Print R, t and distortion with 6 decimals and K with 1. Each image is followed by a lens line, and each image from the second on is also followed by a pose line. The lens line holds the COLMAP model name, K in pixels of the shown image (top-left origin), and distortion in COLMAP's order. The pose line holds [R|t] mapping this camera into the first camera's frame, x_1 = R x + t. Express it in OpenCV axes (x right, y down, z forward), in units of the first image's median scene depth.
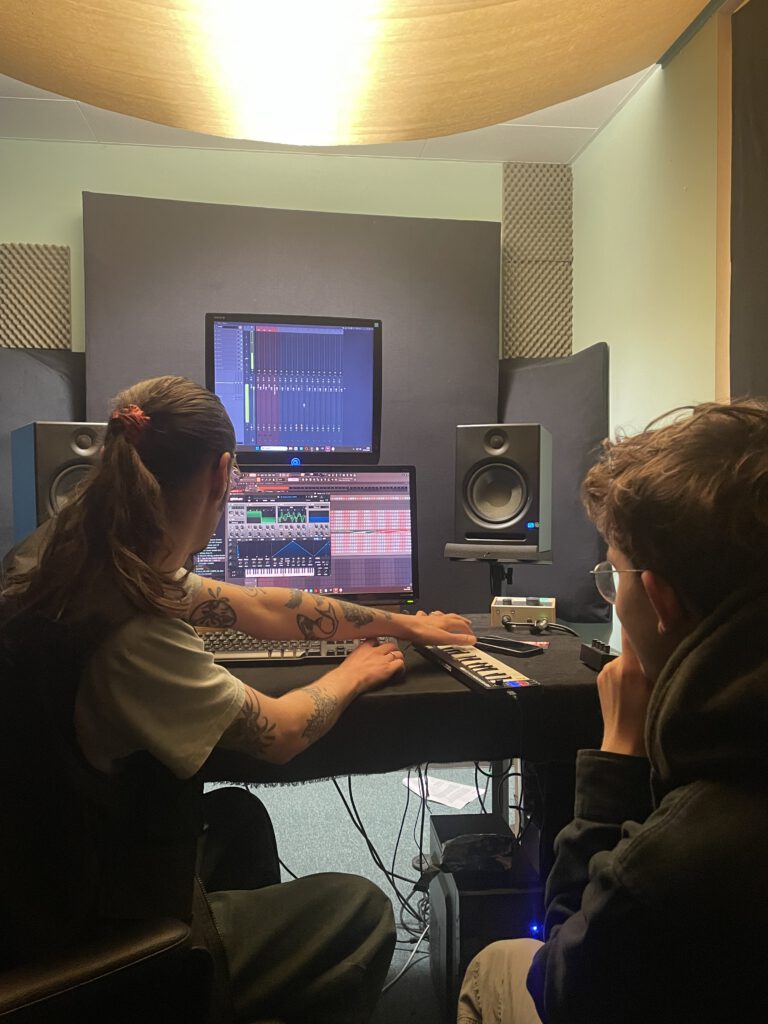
lens RADIAL K [[813.8, 0, 379.8], [0, 813.8, 506.1], [0, 0, 1]] dist [0.072164, -0.000805]
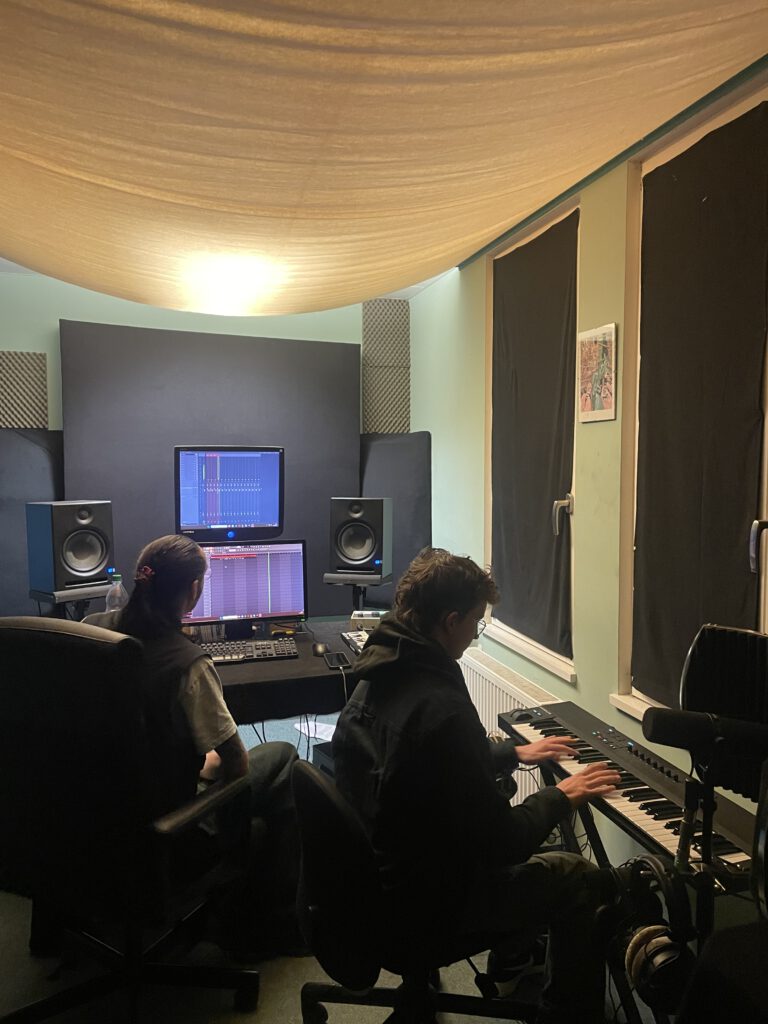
lens RADIAL K [[776.9, 0, 391.7], [0, 776.9, 513.5], [0, 0, 1]] dist [0.091126, 0.001415]
pose [[0.985897, -0.005463, 0.167262, -0.040396], [-0.005144, 0.998006, 0.062917, -0.165115], [-0.167272, -0.062890, 0.983903, -0.490023]]
